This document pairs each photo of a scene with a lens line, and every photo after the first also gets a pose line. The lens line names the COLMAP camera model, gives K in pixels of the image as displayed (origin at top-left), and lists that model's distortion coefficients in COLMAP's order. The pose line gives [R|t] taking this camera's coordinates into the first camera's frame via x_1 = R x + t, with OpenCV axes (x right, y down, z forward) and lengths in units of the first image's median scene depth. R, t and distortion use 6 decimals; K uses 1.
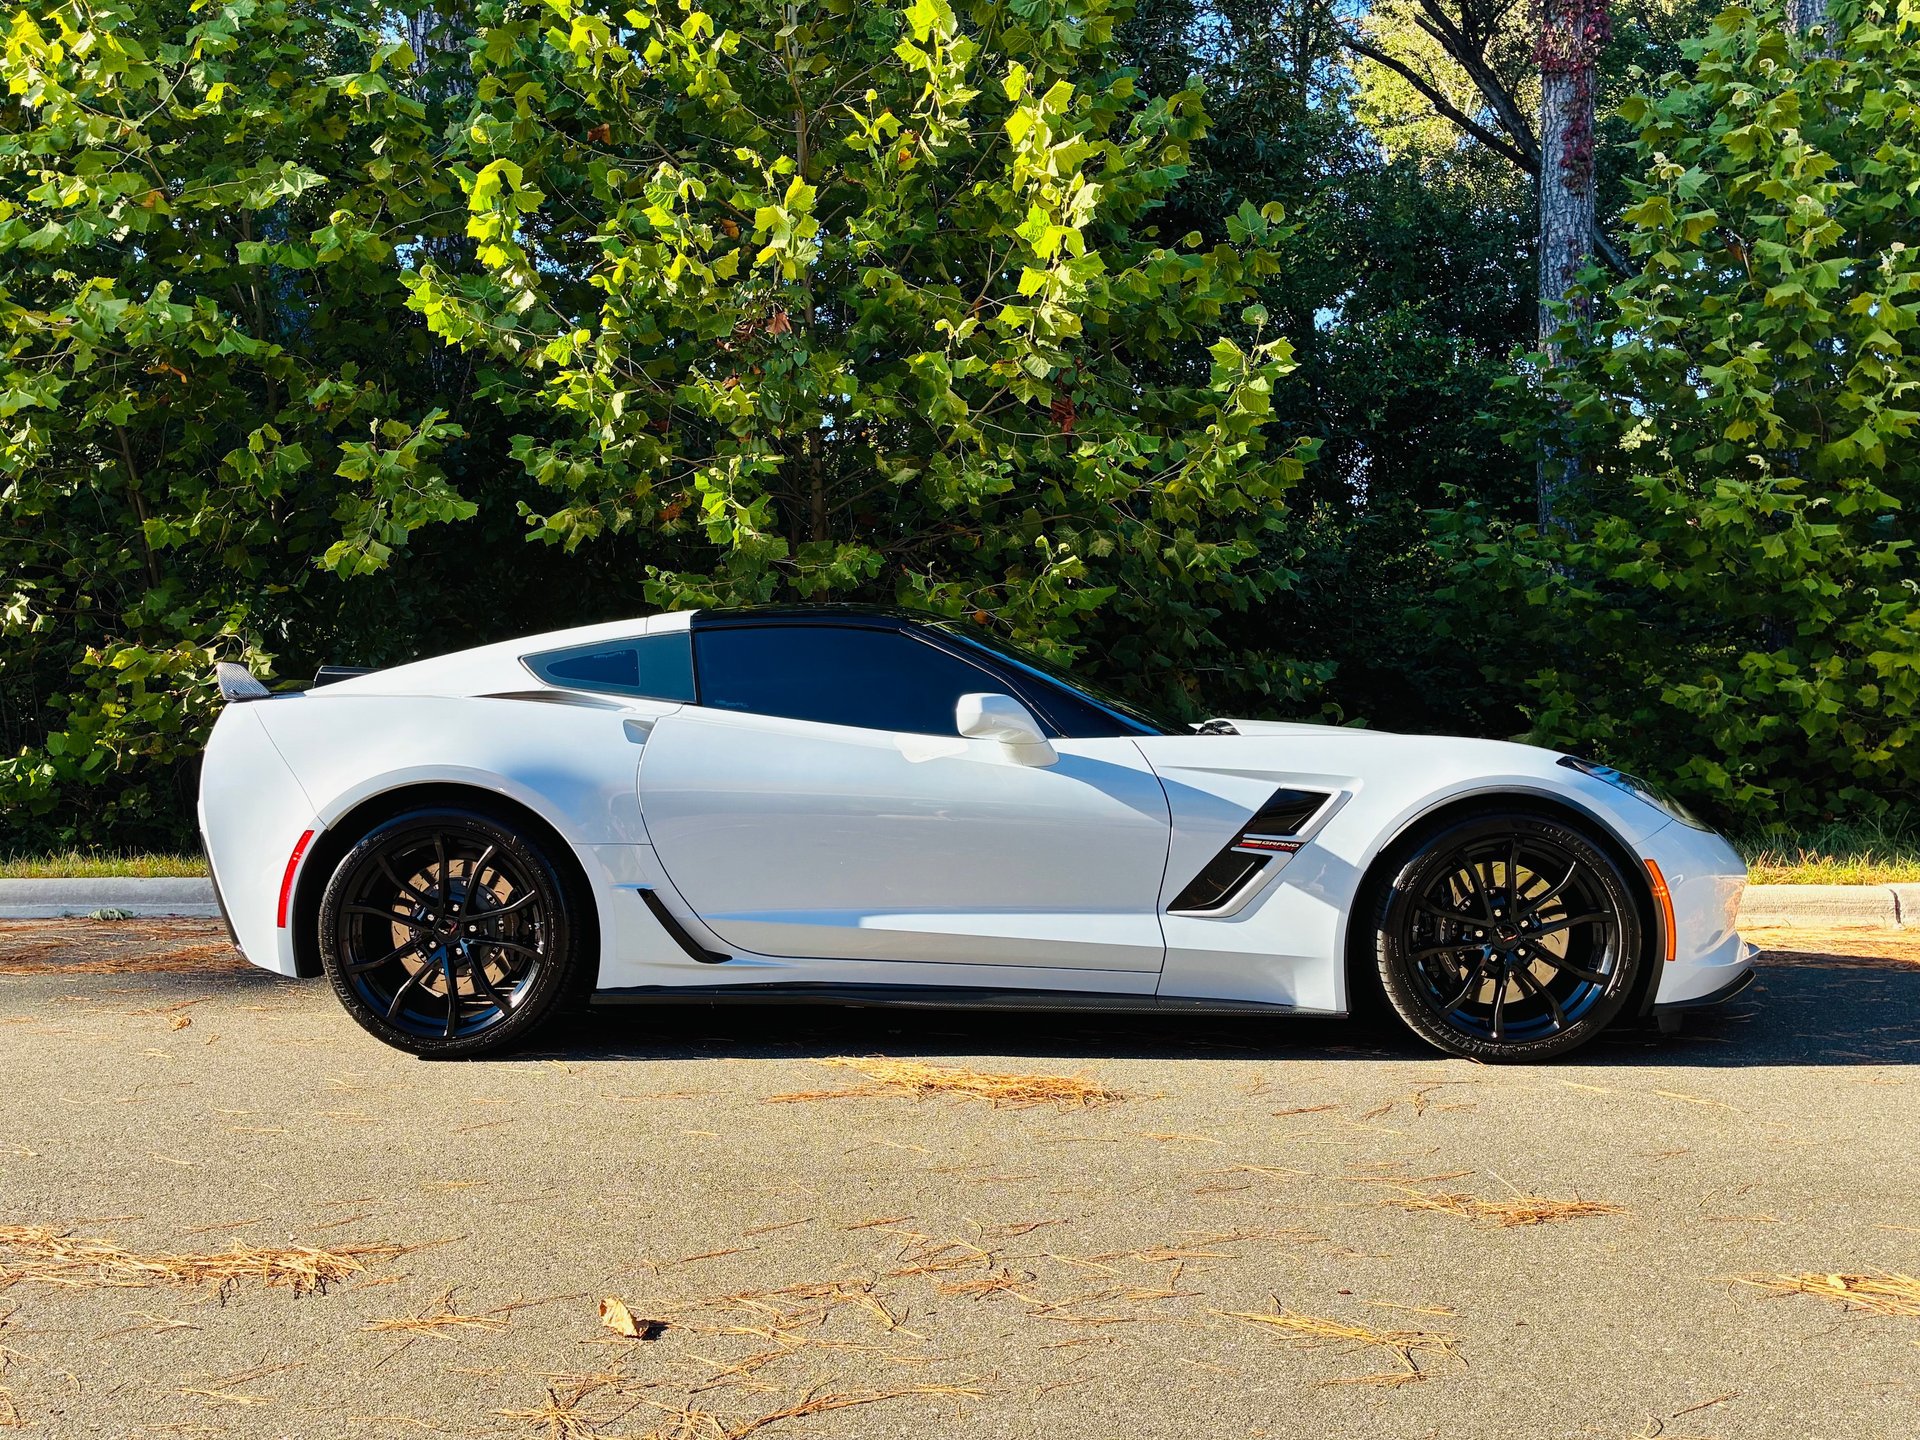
lens RADIAL K [[1633.4, 0, 889.2], [0, 1633.4, 720.9], [0, 0, 1]] dist [0.022591, -0.005958]
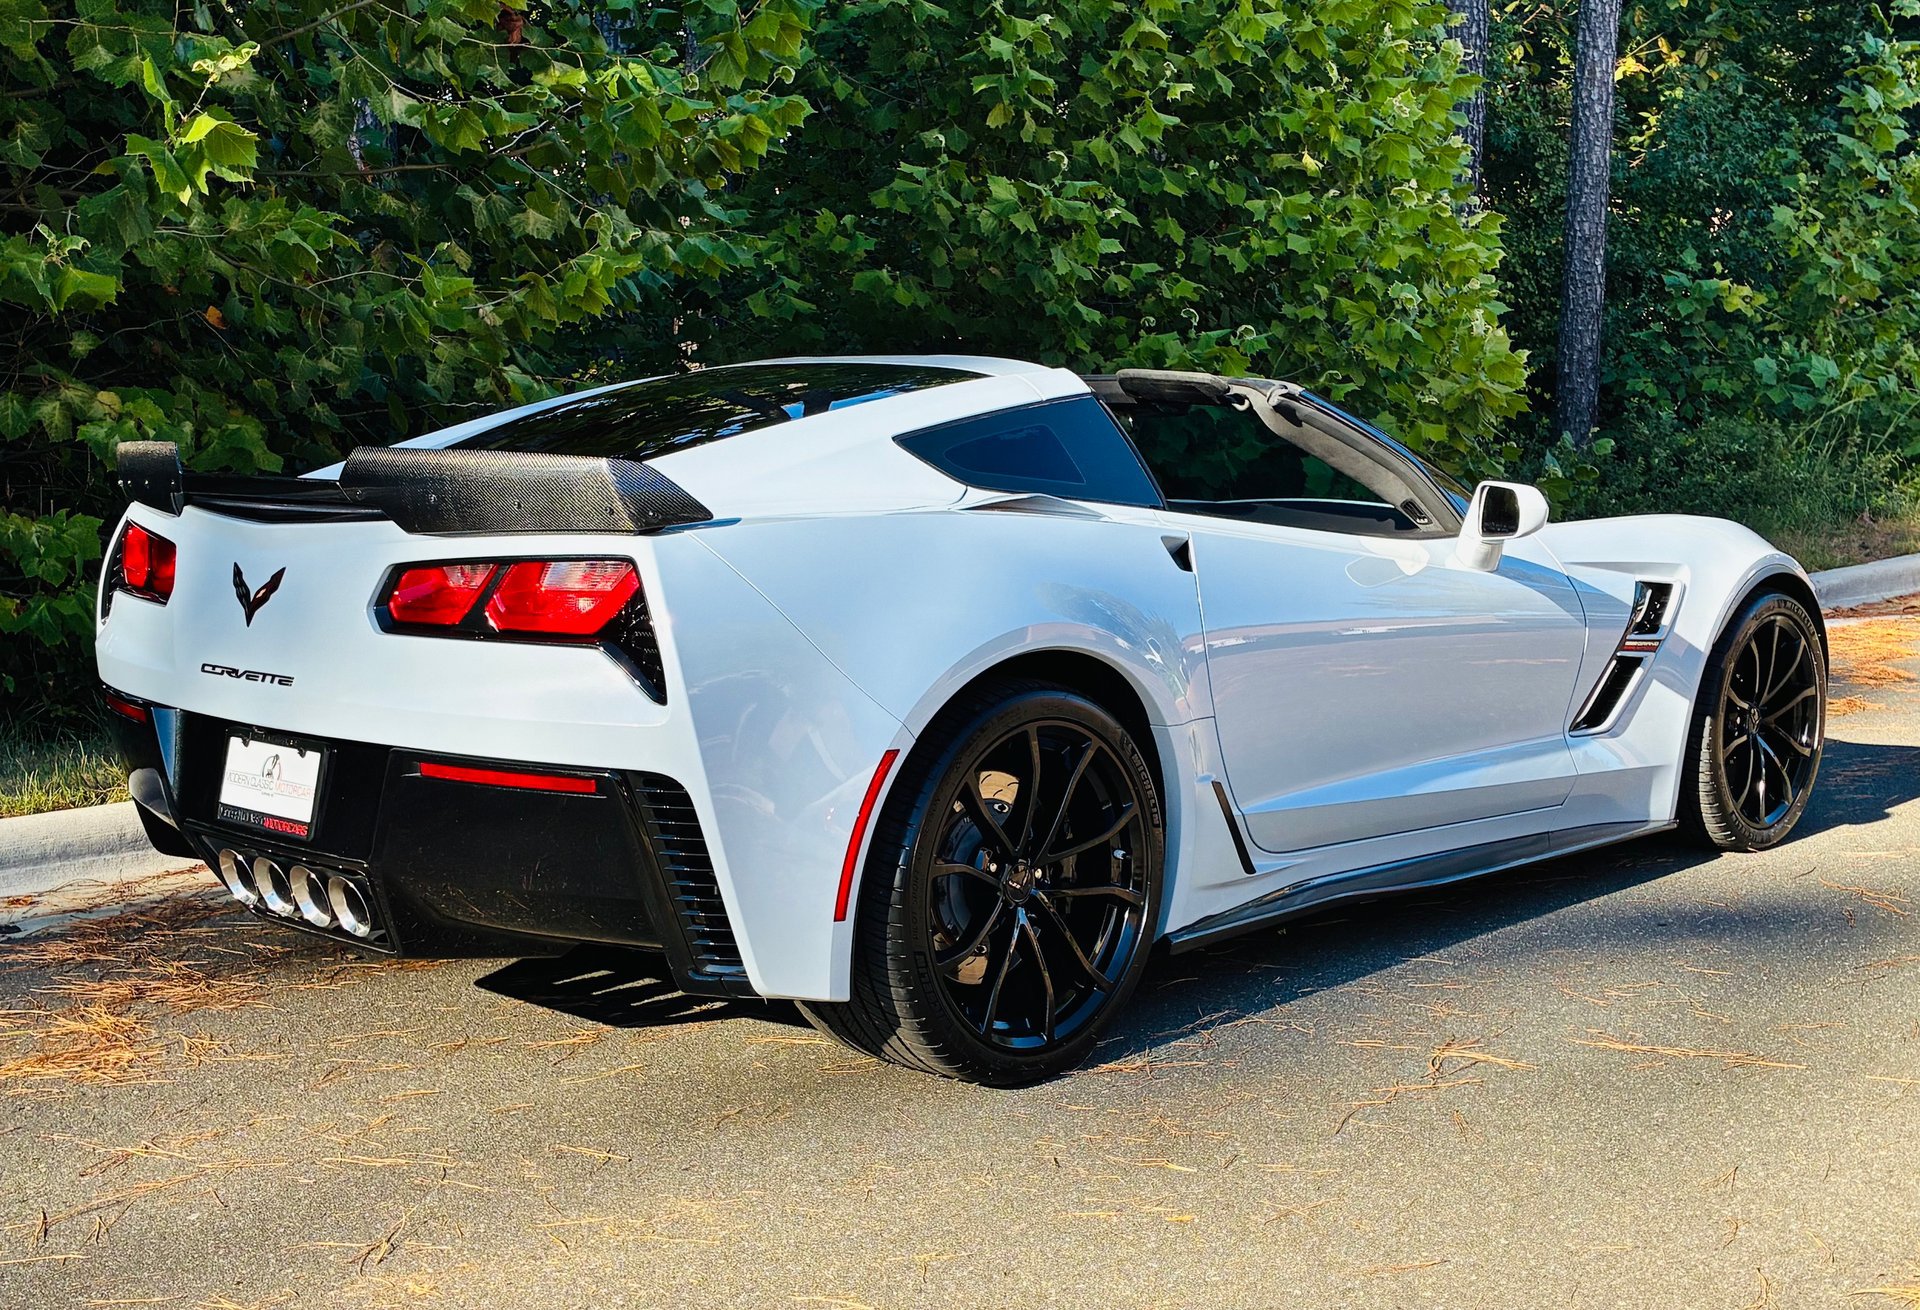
lens RADIAL K [[2382.0, 0, 960.6], [0, 2382.0, 730.3], [0, 0, 1]] dist [-0.030338, 0.252493]
pose [[0.648683, -0.105124, 0.753764, -0.552835], [0.011665, 0.991671, 0.128264, -0.027335], [-0.760970, -0.074410, 0.644506, 0.247305]]
